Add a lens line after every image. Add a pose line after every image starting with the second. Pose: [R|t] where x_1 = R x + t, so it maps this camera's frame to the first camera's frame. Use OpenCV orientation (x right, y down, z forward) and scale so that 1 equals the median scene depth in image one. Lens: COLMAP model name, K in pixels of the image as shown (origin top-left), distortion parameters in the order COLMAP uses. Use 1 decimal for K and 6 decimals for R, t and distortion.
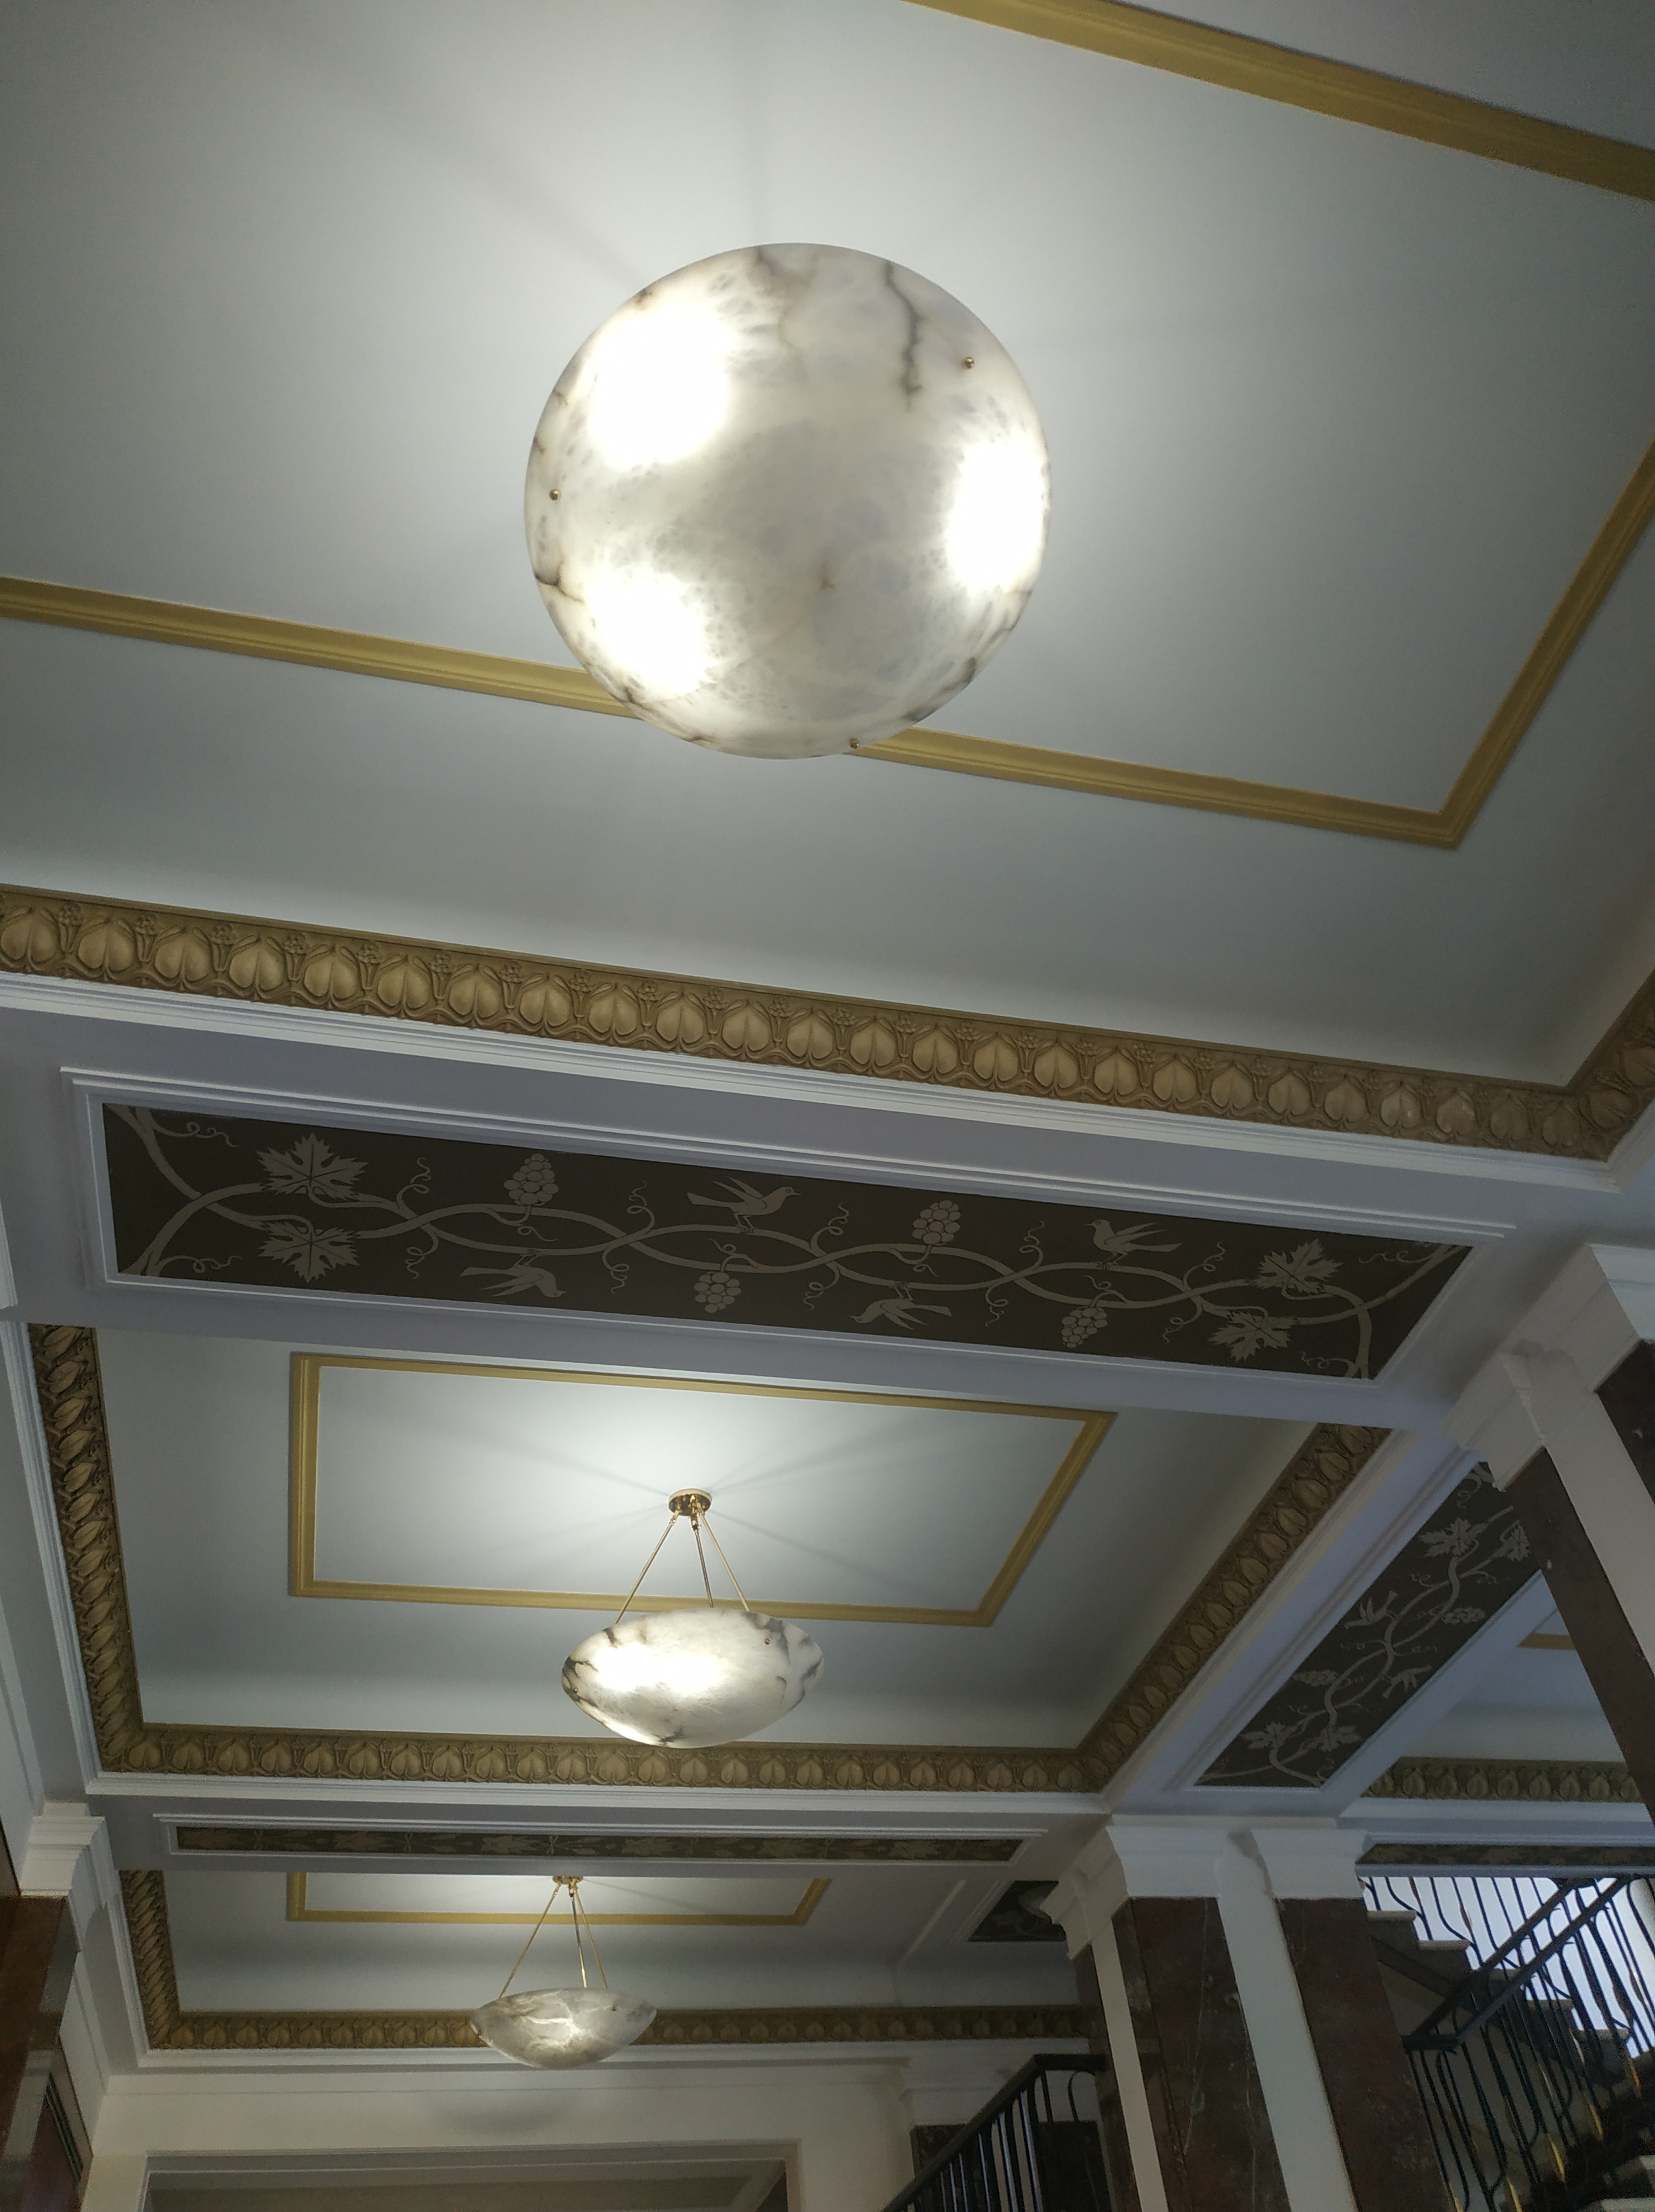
lens RADIAL K [[1553.6, 0, 827.5], [0, 1553.6, 1106.0], [0, 0, 1]] dist [0.015731, -0.047397]
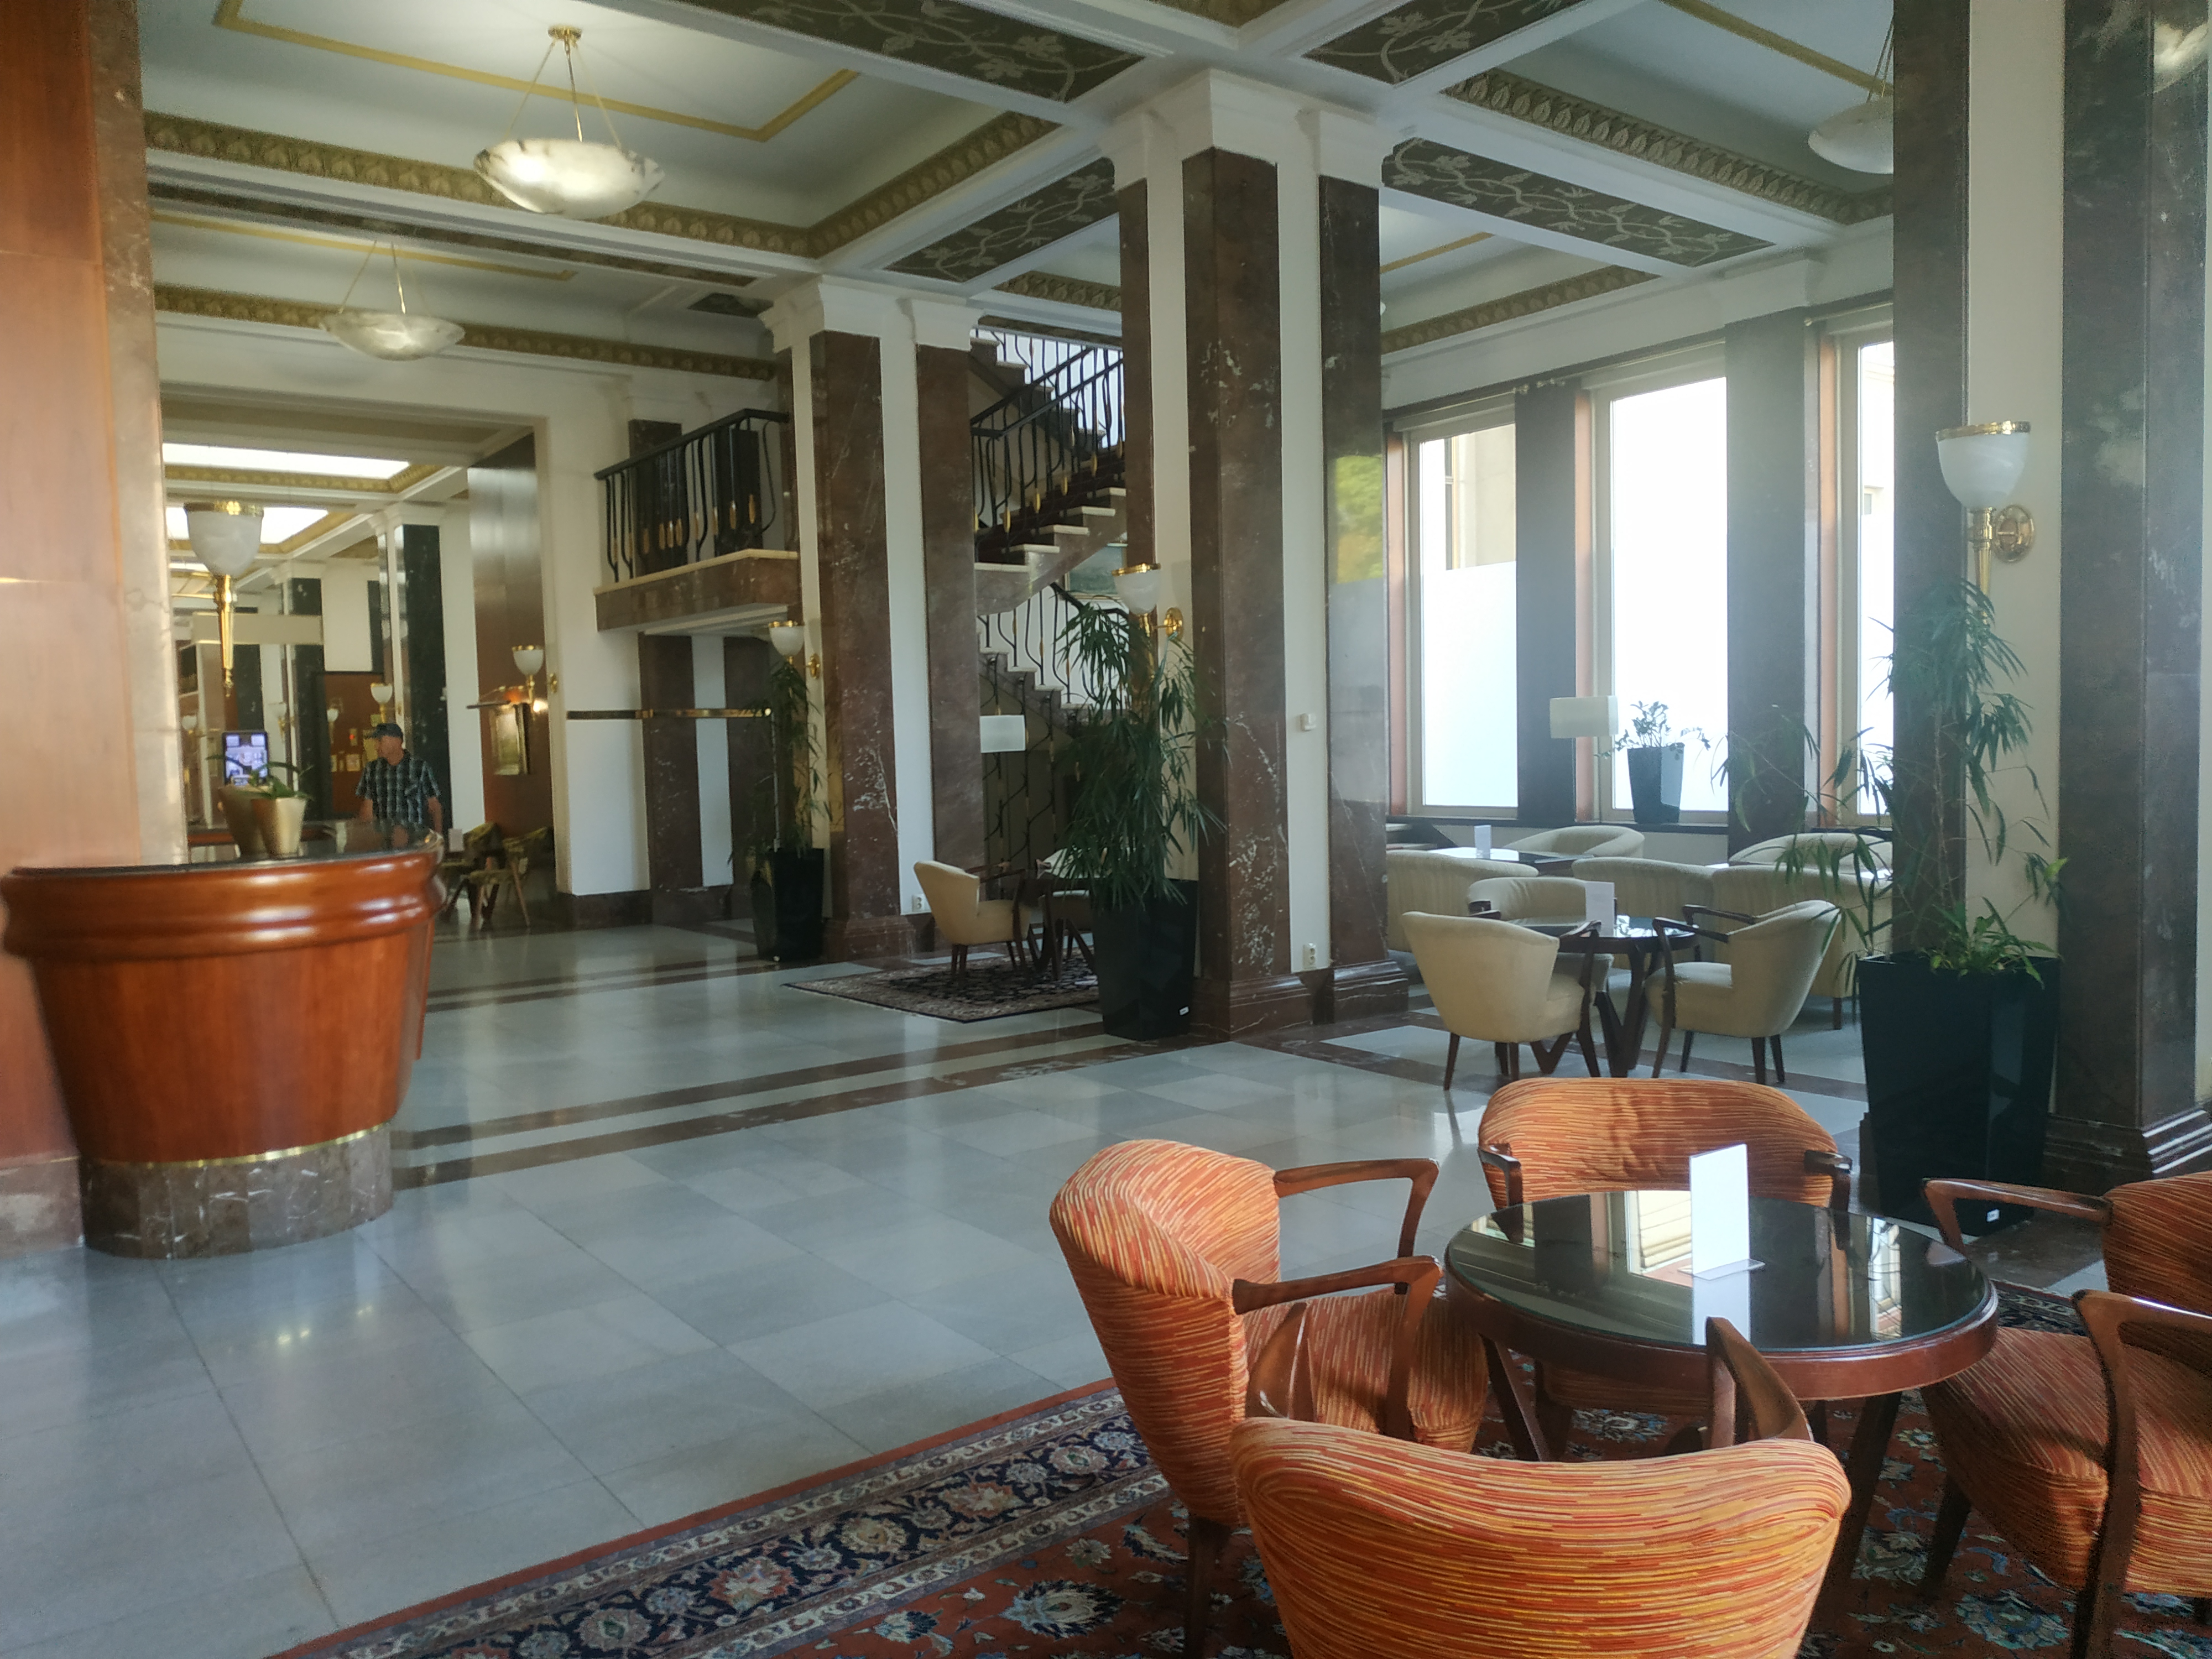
lens RADIAL K [[1599.9, 0, 1106.0], [0, 1599.9, 829.5], [0, 0, 1]] dist [-0.005165, 0.000078]
pose [[0.913129, 0.027408, 0.406749, -0.179064], [-0.325437, 0.649928, 0.686793, -0.339965], [-0.245534, -0.759502, 0.602387, -0.387409]]
